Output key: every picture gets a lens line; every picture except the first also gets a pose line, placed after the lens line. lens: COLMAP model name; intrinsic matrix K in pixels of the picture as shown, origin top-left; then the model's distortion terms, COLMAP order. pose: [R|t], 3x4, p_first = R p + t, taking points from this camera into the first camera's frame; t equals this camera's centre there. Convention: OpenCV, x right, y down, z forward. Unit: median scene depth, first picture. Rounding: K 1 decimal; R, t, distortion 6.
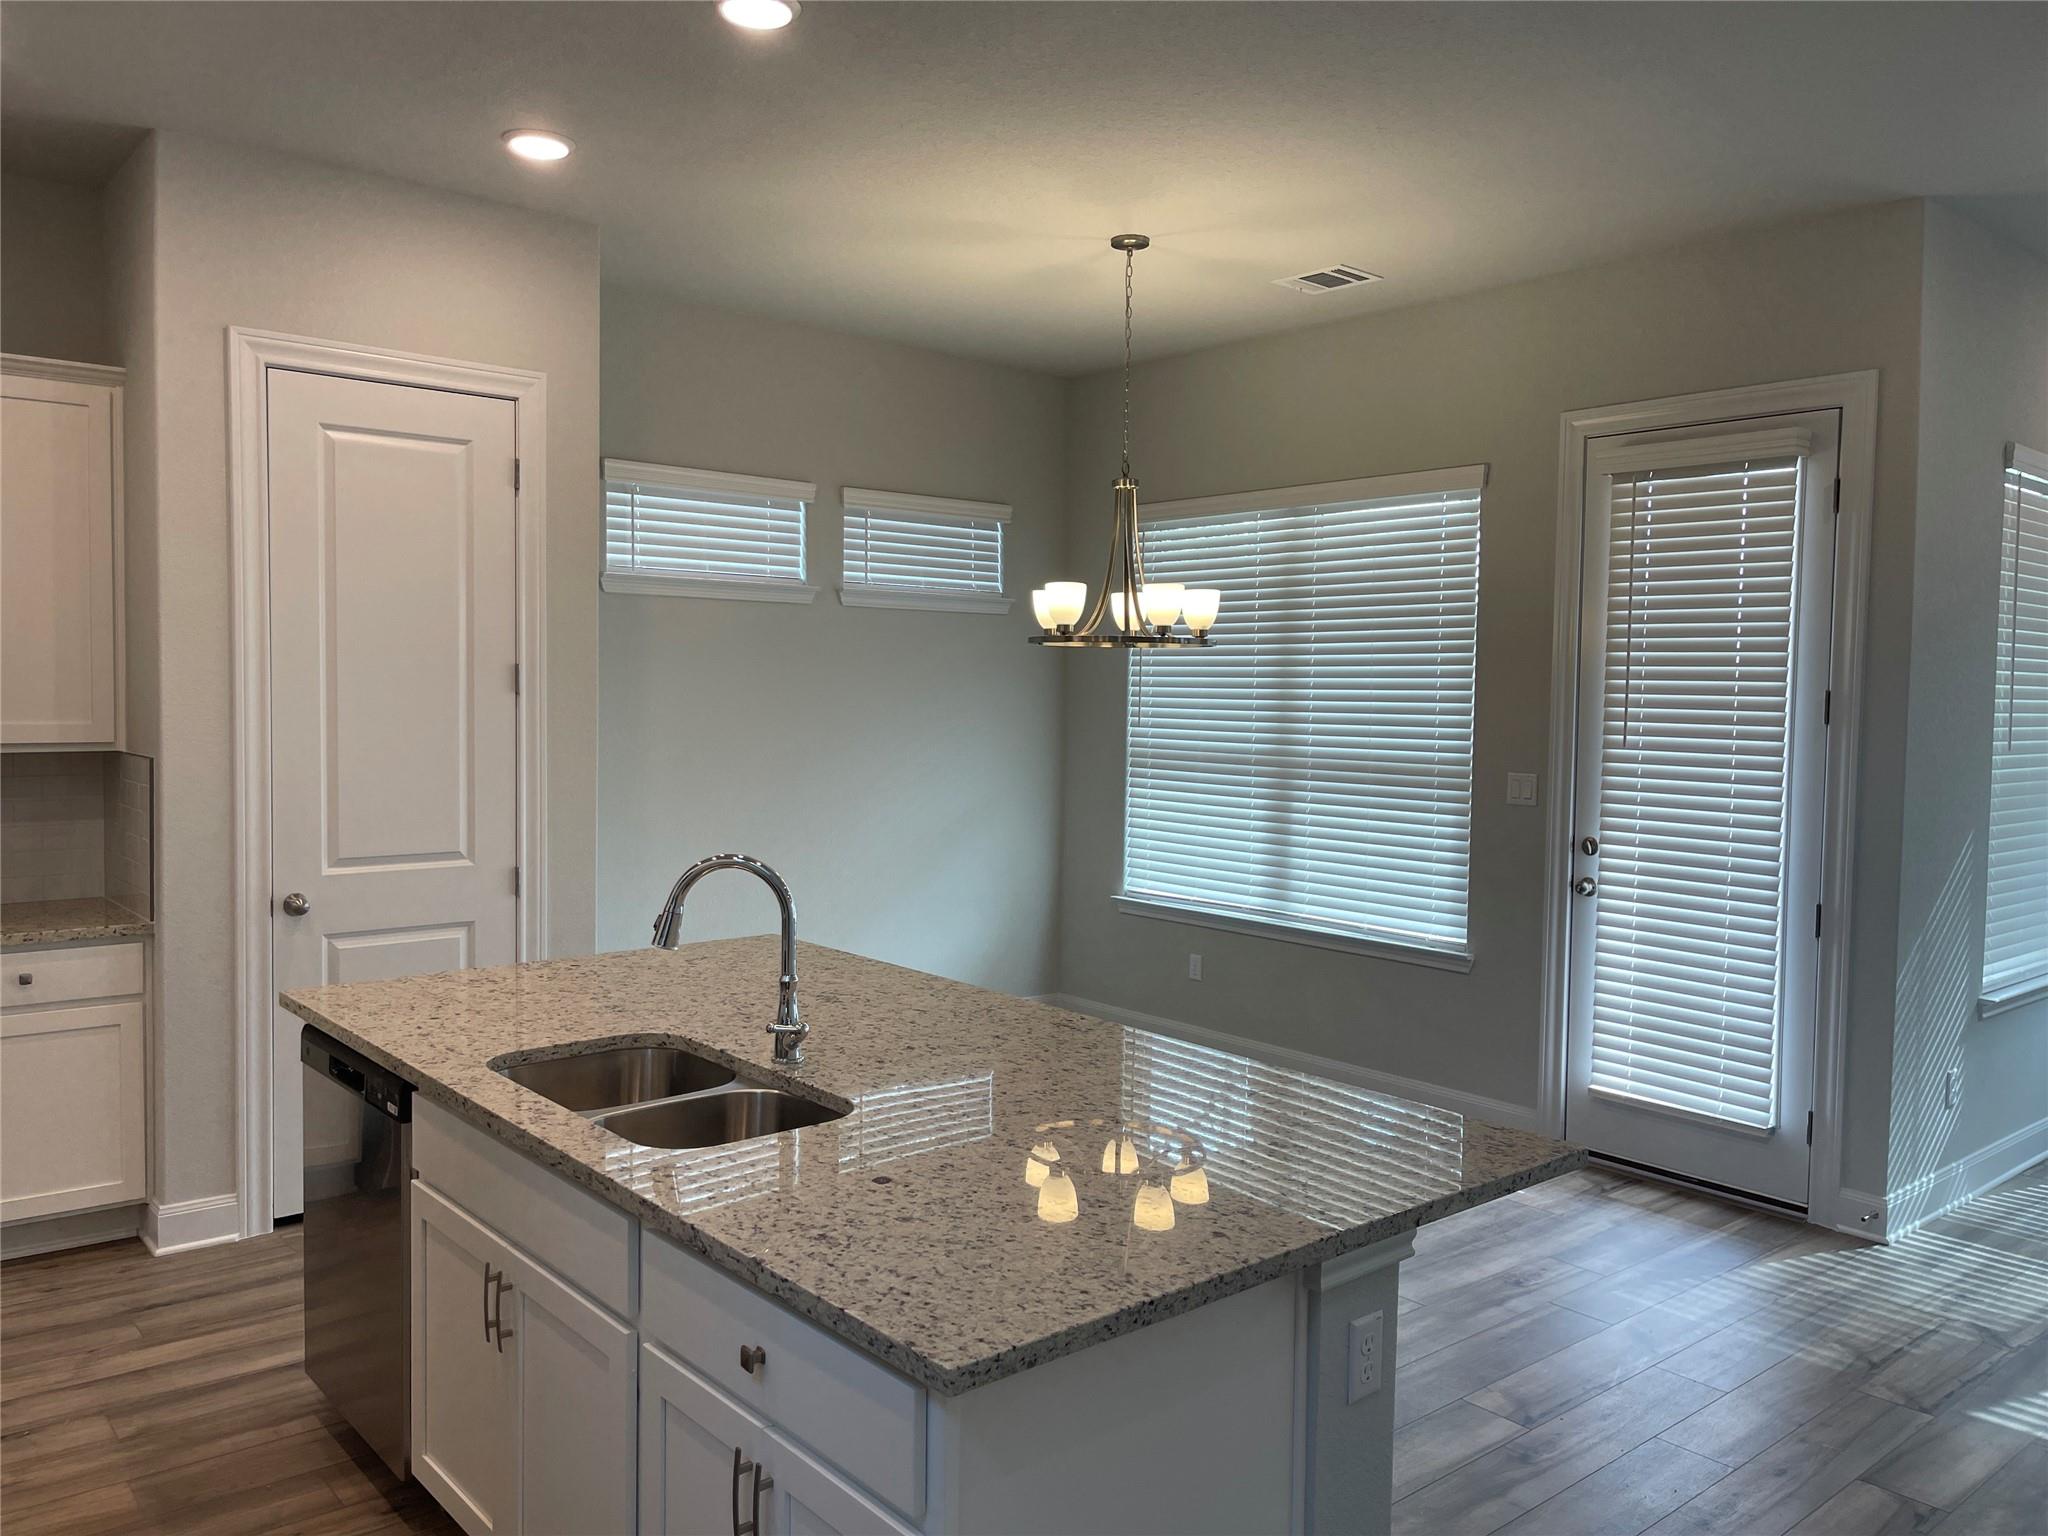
lens RADIAL K [[1535.3, 0, 1011.3], [0, 1535.3, 760.3], [0, 0, 1]] dist [0.087930, -0.119654]
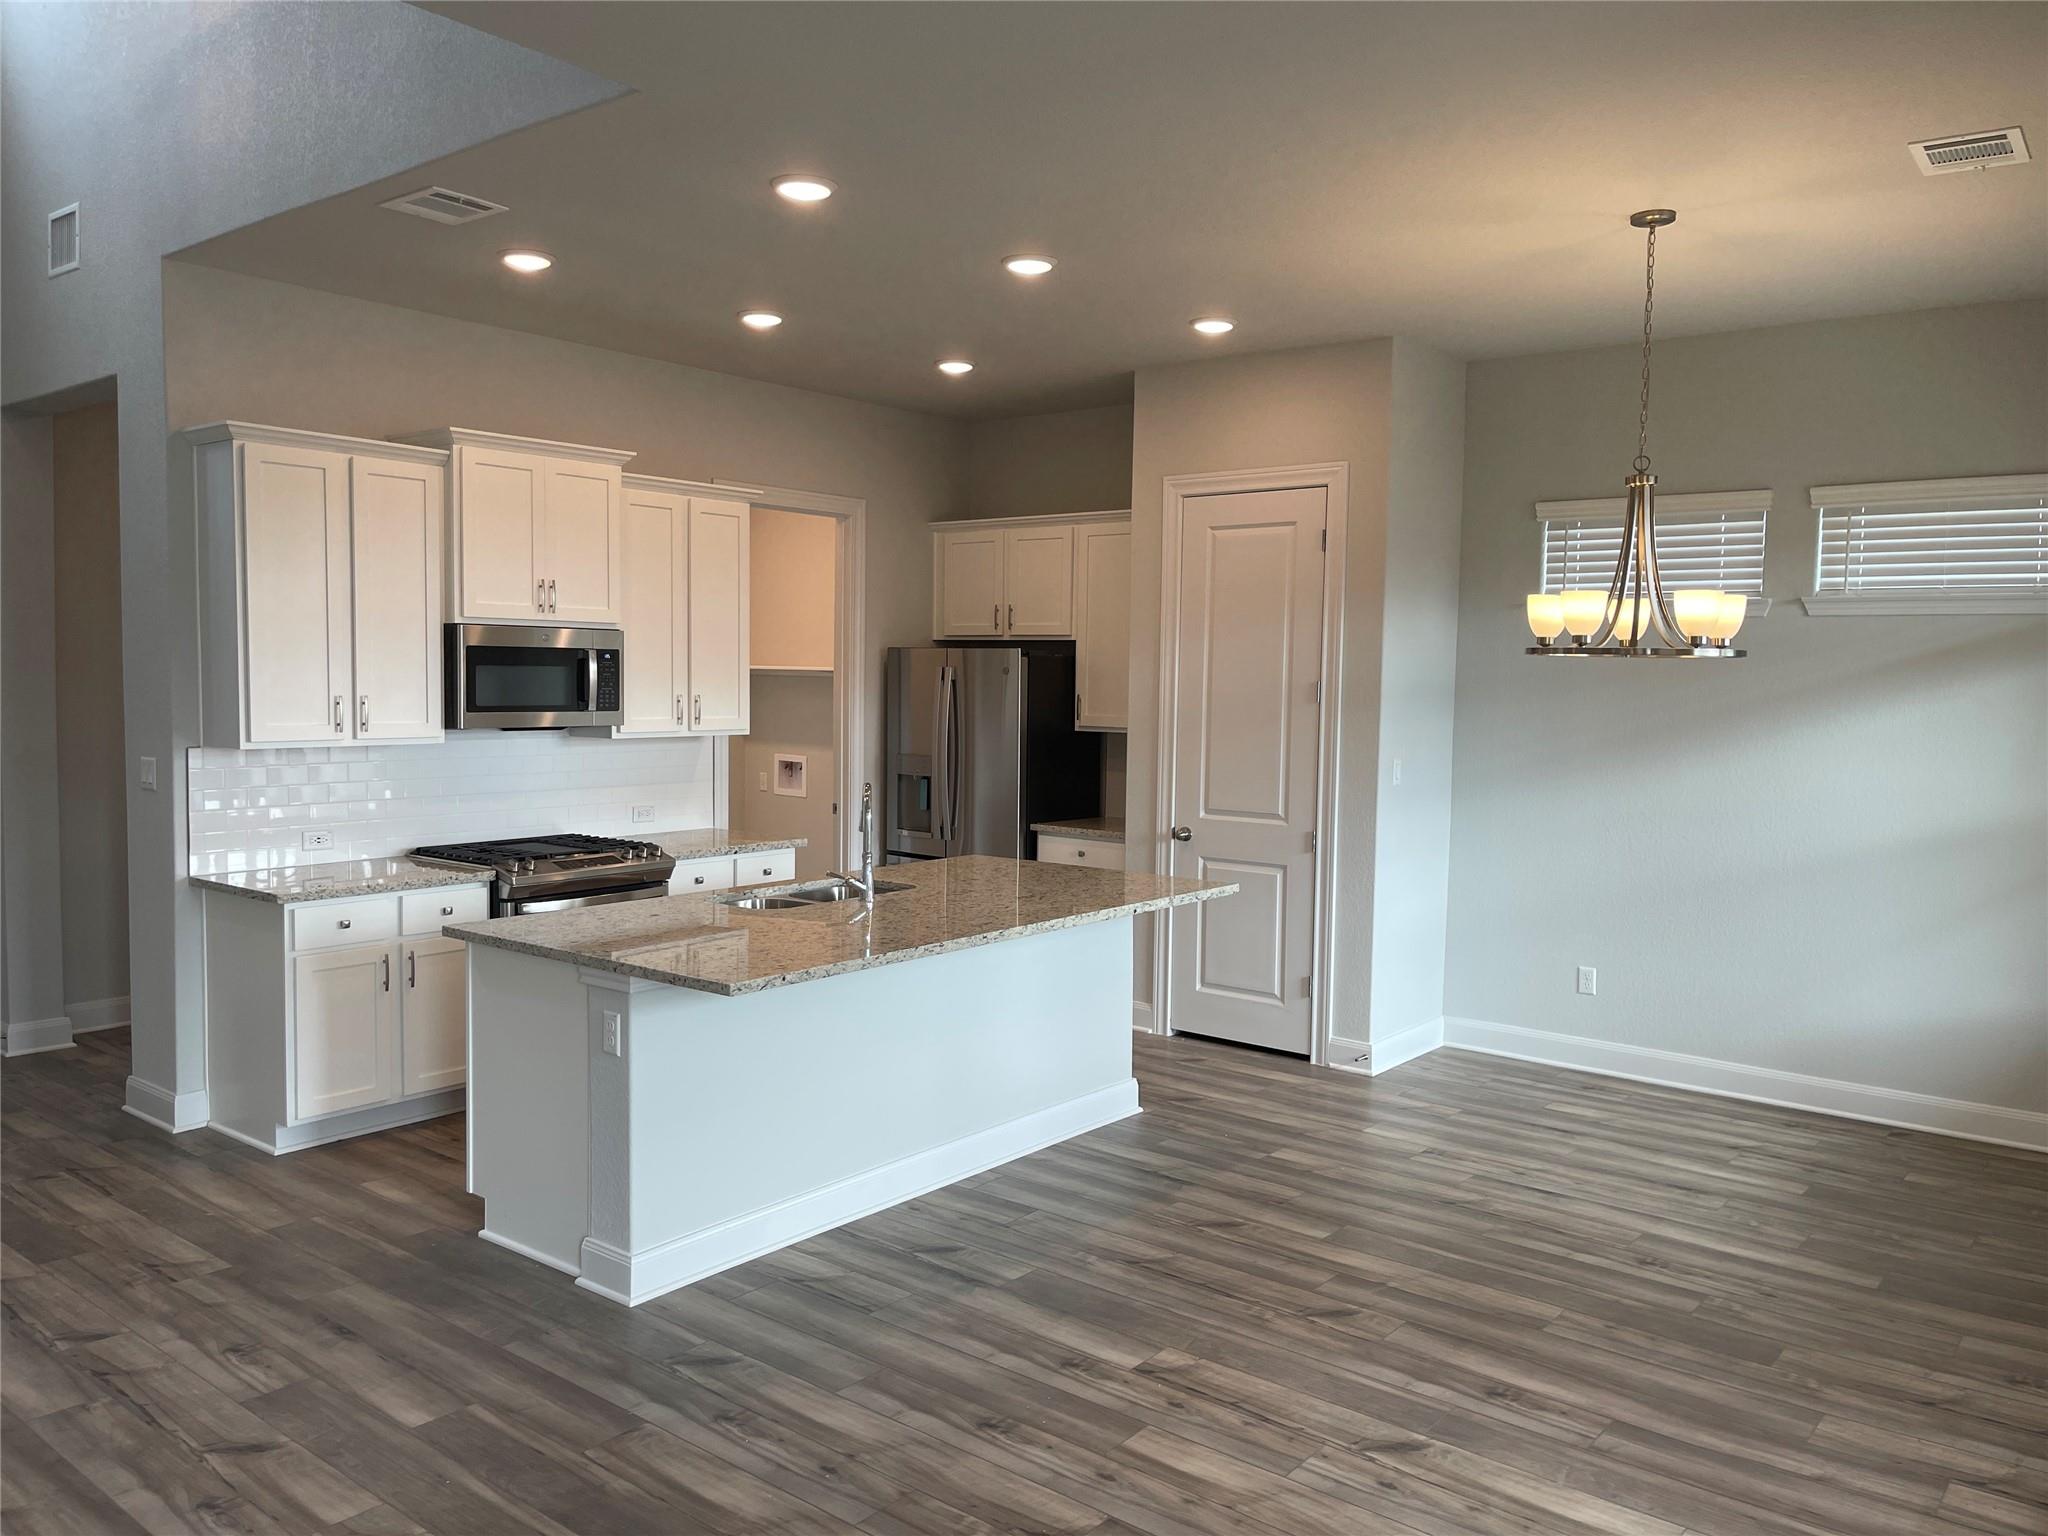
lens RADIAL K [[1535.3, 0, 1011.3], [0, 1535.3, 760.3], [0, 0, 1]] dist [0.087930, -0.119654]
pose [[0.191033, 0.043520, -0.980618, 0.899655], [-0.063276, 0.997485, 0.031942, -0.018105], [0.979542, 0.055948, 0.193306, 0.452811]]
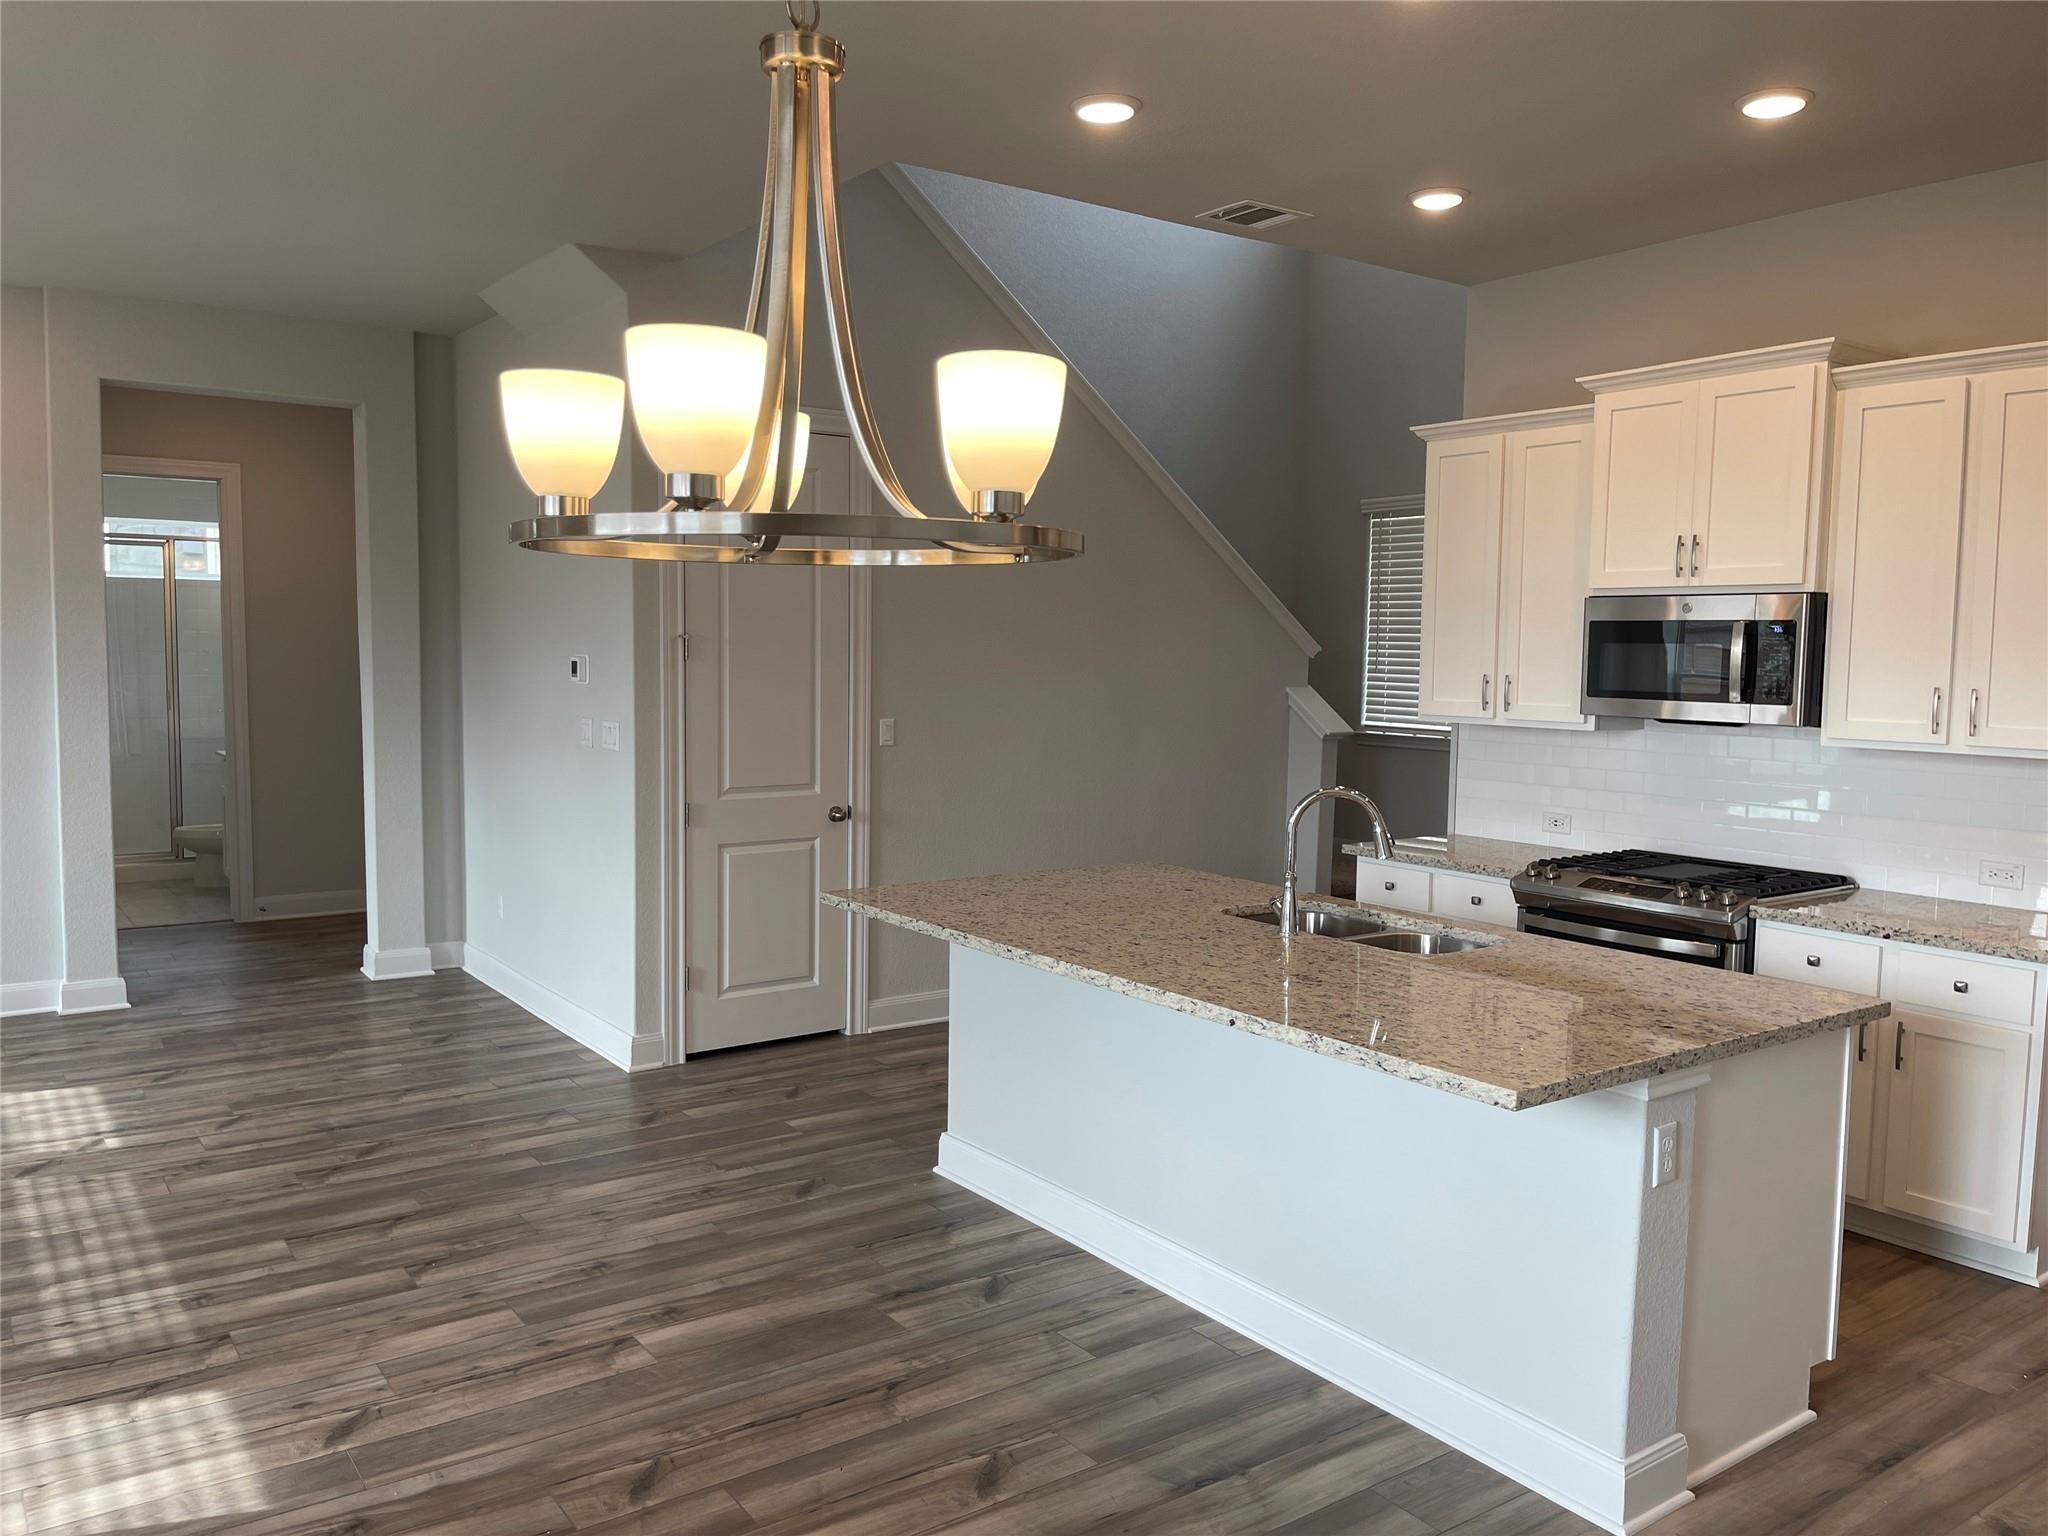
lens RADIAL K [[1535.3, 0, 1011.3], [0, 1535.3, 760.3], [0, 0, 1]] dist [0.087930, -0.119654]
pose [[-0.996544, -0.033692, 0.075931, -0.011163], [-0.023739, 0.991442, 0.128369, -0.072222], [-0.079606, 0.126123, -0.988815, 1.325366]]
